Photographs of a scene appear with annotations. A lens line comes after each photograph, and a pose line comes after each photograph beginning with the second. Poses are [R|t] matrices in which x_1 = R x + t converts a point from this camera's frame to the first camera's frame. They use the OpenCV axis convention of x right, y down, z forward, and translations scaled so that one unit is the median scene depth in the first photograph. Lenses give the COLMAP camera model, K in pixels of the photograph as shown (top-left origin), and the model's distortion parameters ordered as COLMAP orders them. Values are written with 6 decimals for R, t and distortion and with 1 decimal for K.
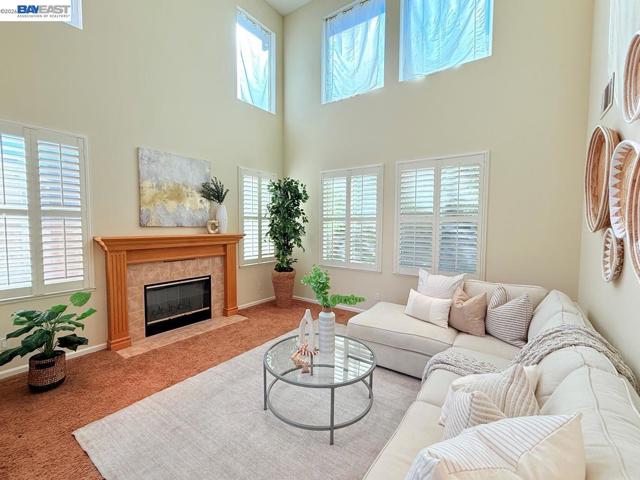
lens RADIAL K [[285.2, 0, 319.9], [0, 285.2, 241.5], [0, 0, 1]] dist [-0.001975, -0.000364]
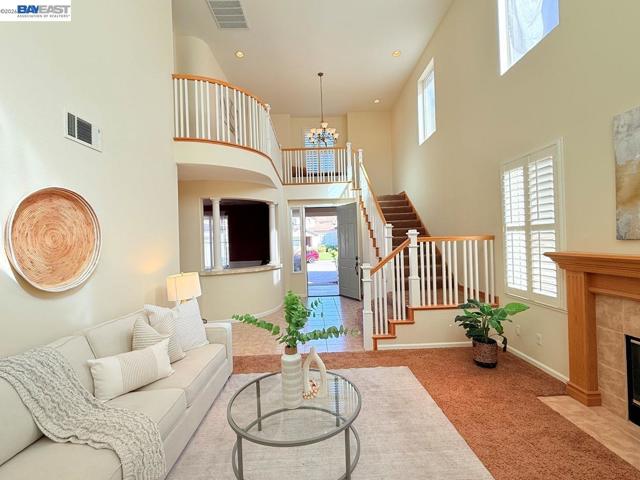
lens RADIAL K [[285.2, 0, 319.9], [0, 285.2, 241.5], [0, 0, 1]] dist [-0.001975, -0.000364]
pose [[-0.800216, 0.017630, -0.599452, 0.265345], [-0.011944, 0.998901, 0.045323, -0.063850], [0.599592, 0.043429, -0.799126, 1.027153]]
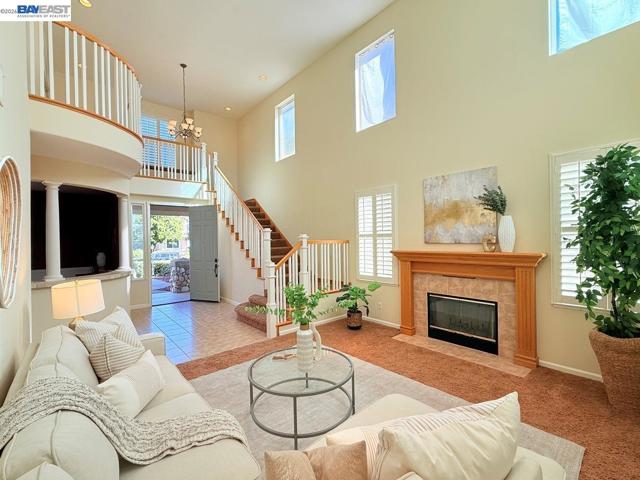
lens RADIAL K [[285.2, 0, 319.9], [0, 285.2, 241.5], [0, 0, 1]] dist [-0.001975, -0.000364]
pose [[-0.227296, -0.000176, -0.973826, 0.612277], [-0.045466, 0.998911, 0.010431, -0.047955], [0.972764, 0.046647, -0.227057, 0.777707]]
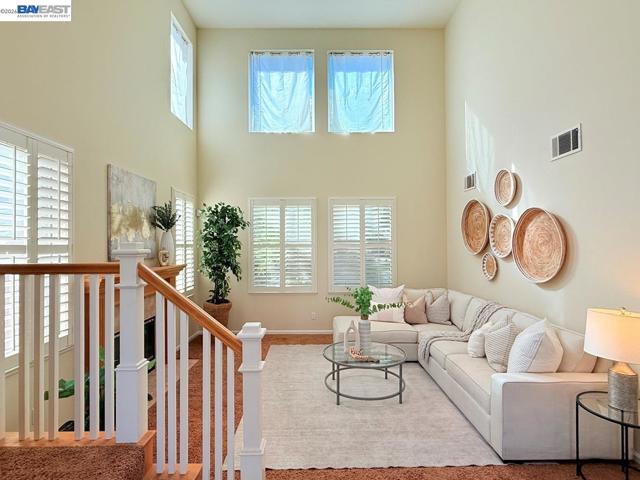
lens RADIAL K [[348.0, 0, 319.8], [0, 348.0, 238.5], [0, 0, 1]] dist [-0.000377, -0.000002]
pose [[0.805435, -0.002937, 0.592676, -0.679216], [0.047931, 0.997035, -0.060196, -0.026860], [-0.590742, 0.076892, 0.803188, -0.133266]]
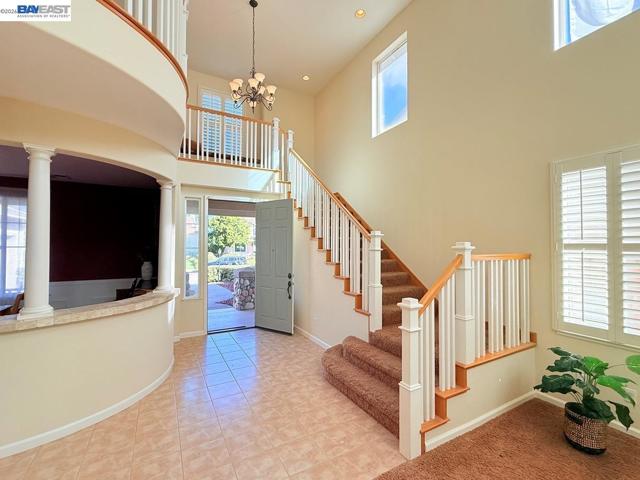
lens RADIAL K [[285.2, 0, 319.9], [0, 285.2, 241.5], [0, 0, 1]] dist [-0.001975, -0.000364]
pose [[-0.421888, -0.024366, -0.906320, 0.124764], [-0.060648, 0.998158, 0.001396, -0.045992], [0.904617, 0.055555, -0.422589, 0.397215]]
